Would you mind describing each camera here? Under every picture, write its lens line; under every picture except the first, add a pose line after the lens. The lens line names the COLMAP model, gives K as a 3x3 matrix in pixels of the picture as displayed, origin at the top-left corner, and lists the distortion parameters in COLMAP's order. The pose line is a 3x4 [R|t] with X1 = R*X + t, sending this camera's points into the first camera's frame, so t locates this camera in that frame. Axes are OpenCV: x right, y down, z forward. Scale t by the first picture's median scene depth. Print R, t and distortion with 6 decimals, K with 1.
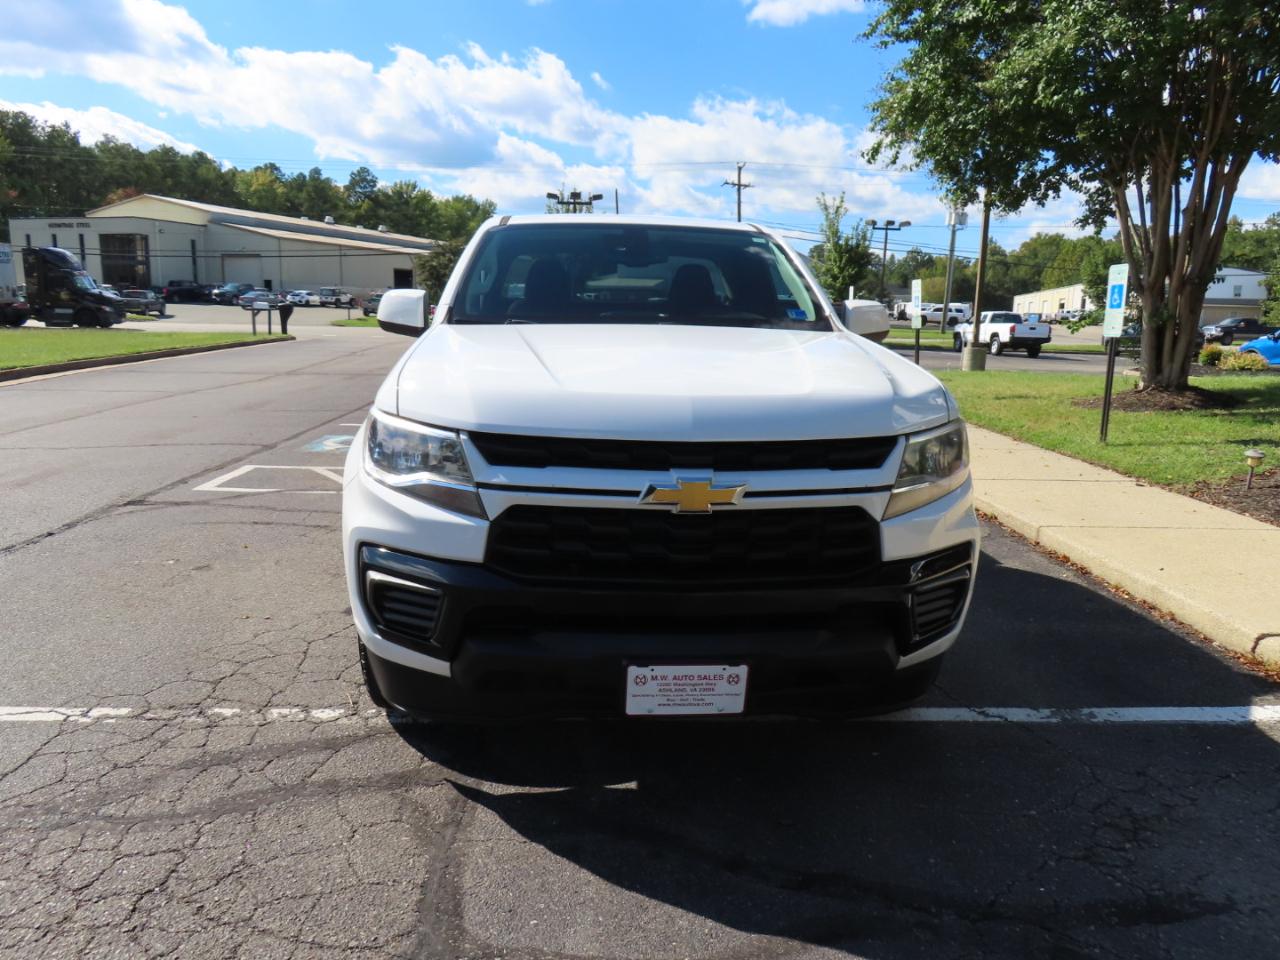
lens RADIAL K [[916.8, 0, 643.5], [0, 916.8, 485.4], [0, 0, 1]] dist [-0.010365, 0.004867]
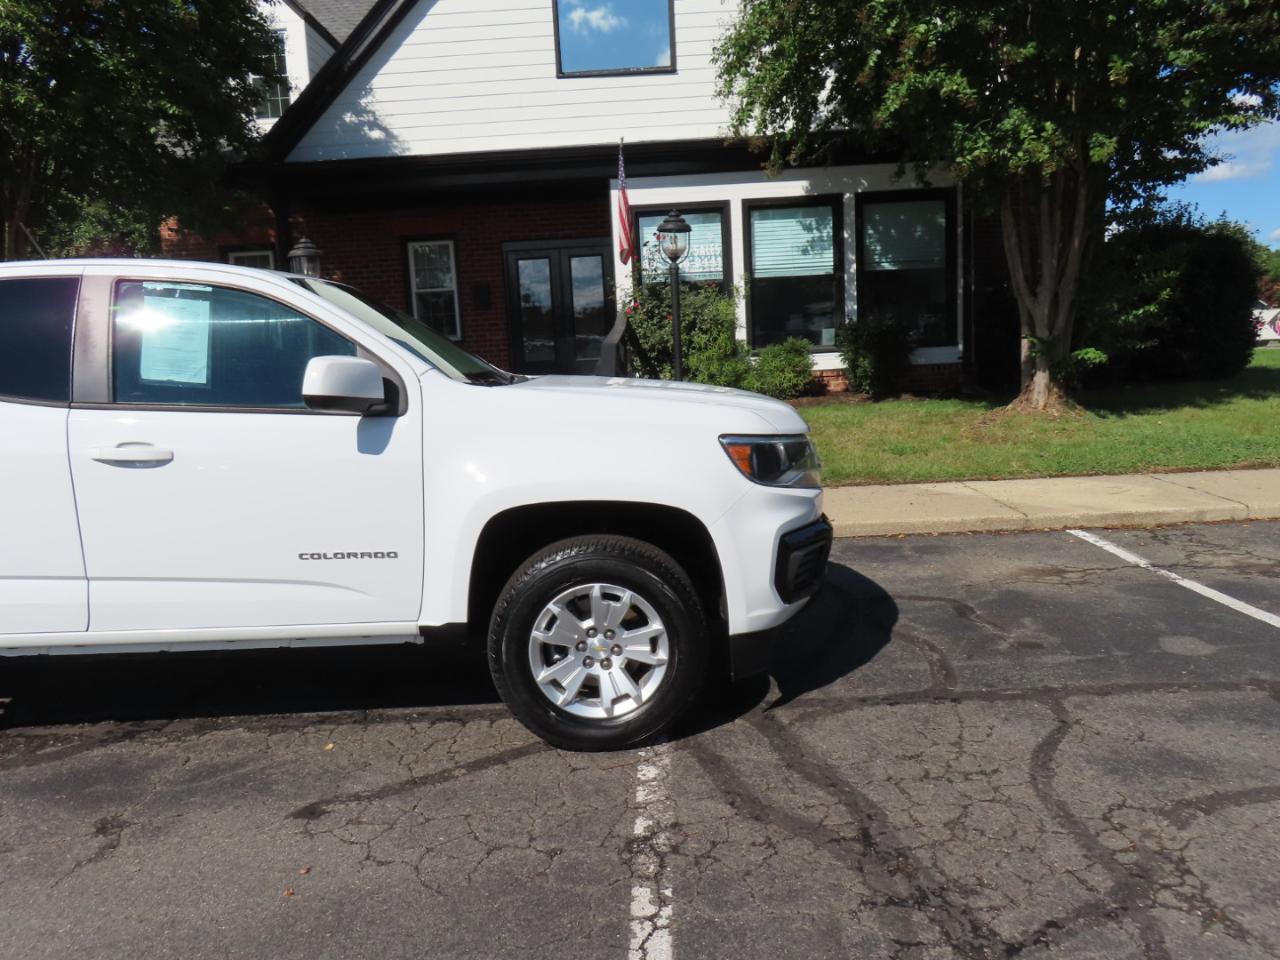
lens RADIAL K [[916.8, 0, 643.5], [0, 916.8, 485.4], [0, 0, 1]] dist [-0.010365, 0.004867]
pose [[0.050457, -0.167471, 0.984585, -0.306299], [0.234443, 0.960280, 0.151322, -0.048151], [-0.970819, 0.223194, 0.087715, 0.204841]]
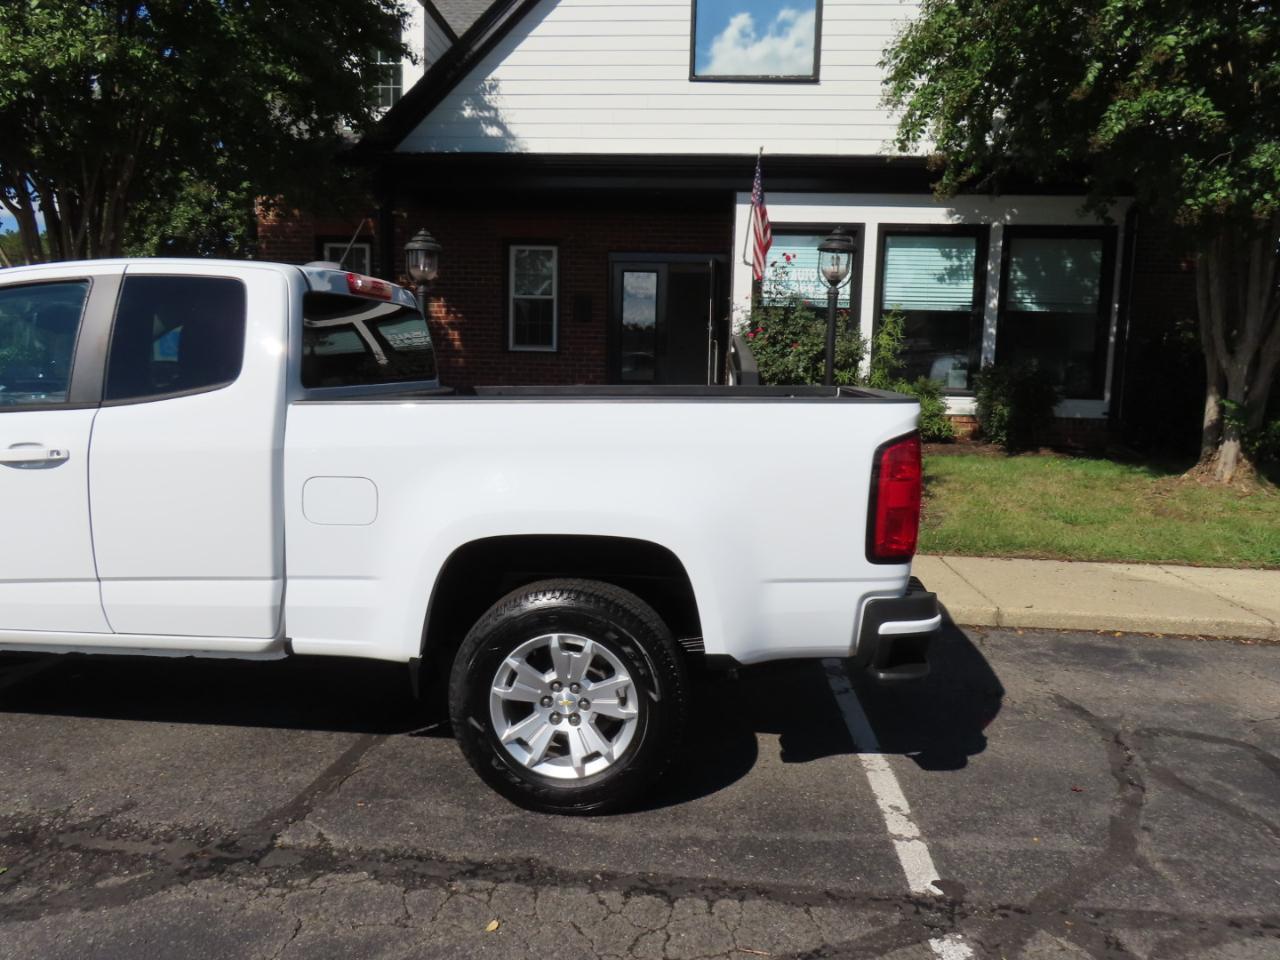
lens RADIAL K [[915.5, 0, 641.9], [0, 915.5, 484.4], [0, 0, 1]] dist [-0.008677, 0.002848]
pose [[0.116274, -0.140437, 0.983238, -0.232452], [0.160067, 0.979662, 0.120997, -0.063938], [-0.980234, 0.143315, 0.136389, 0.263815]]
